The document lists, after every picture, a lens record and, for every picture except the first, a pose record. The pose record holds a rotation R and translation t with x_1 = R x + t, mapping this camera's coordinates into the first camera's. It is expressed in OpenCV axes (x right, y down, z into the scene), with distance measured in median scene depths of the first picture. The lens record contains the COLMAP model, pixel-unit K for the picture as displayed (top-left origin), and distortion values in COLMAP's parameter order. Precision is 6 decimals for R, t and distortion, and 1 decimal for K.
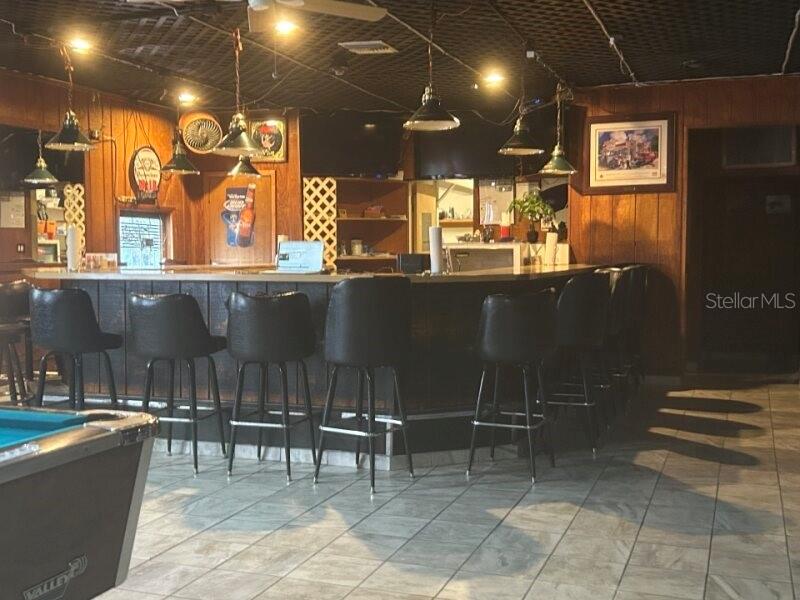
lens RADIAL K [[930.6, 0, 401.8], [0, 930.6, 304.5], [0, 0, 1]] dist [0.137024, 0.000000]
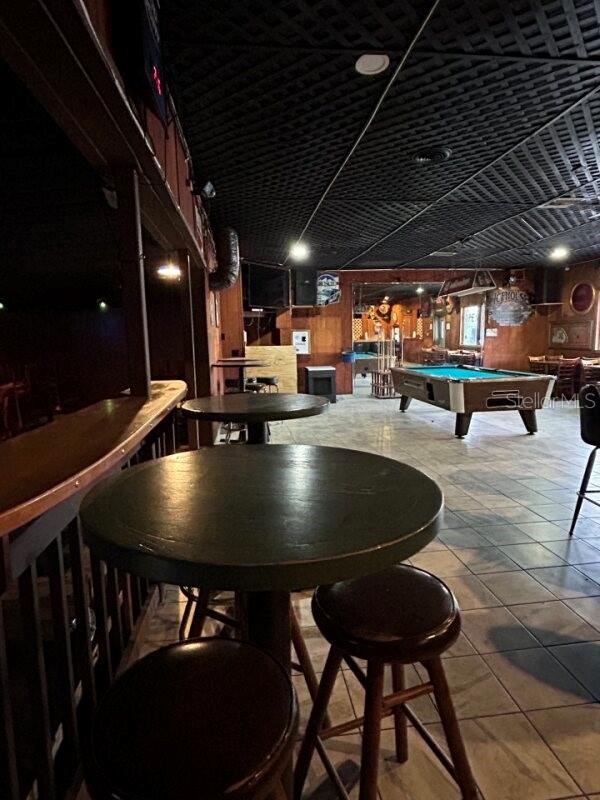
lens RADIAL K [[450.2, 0, 296.2], [0, 450.2, 400.2], [0, 0, 1]] dist [-0.011091, -0.001944]
pose [[-0.887964, 0.085845, -0.451831, 0.865237], [-0.003535, 0.981123, 0.193355, -0.122923], [0.459900, 0.173289, -0.870898, 1.568135]]
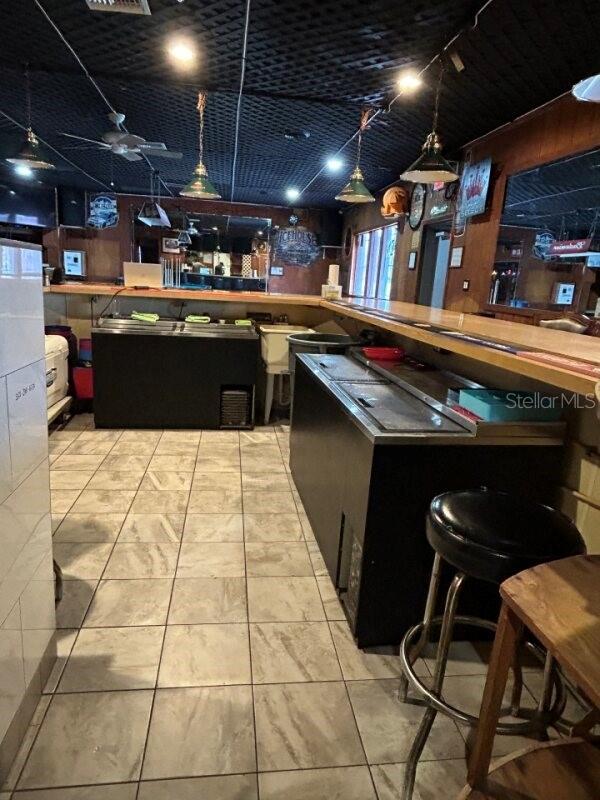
lens RADIAL K [[513.9, 0, 298.0], [0, 513.9, 401.3], [0, 0, 1]] dist [0.001047, -0.011502]
pose [[-0.878151, 0.060891, -0.474493, 0.087118], [-0.088966, 0.953776, 0.287047, -0.152681], [0.470039, 0.294285, -0.832142, 2.476613]]
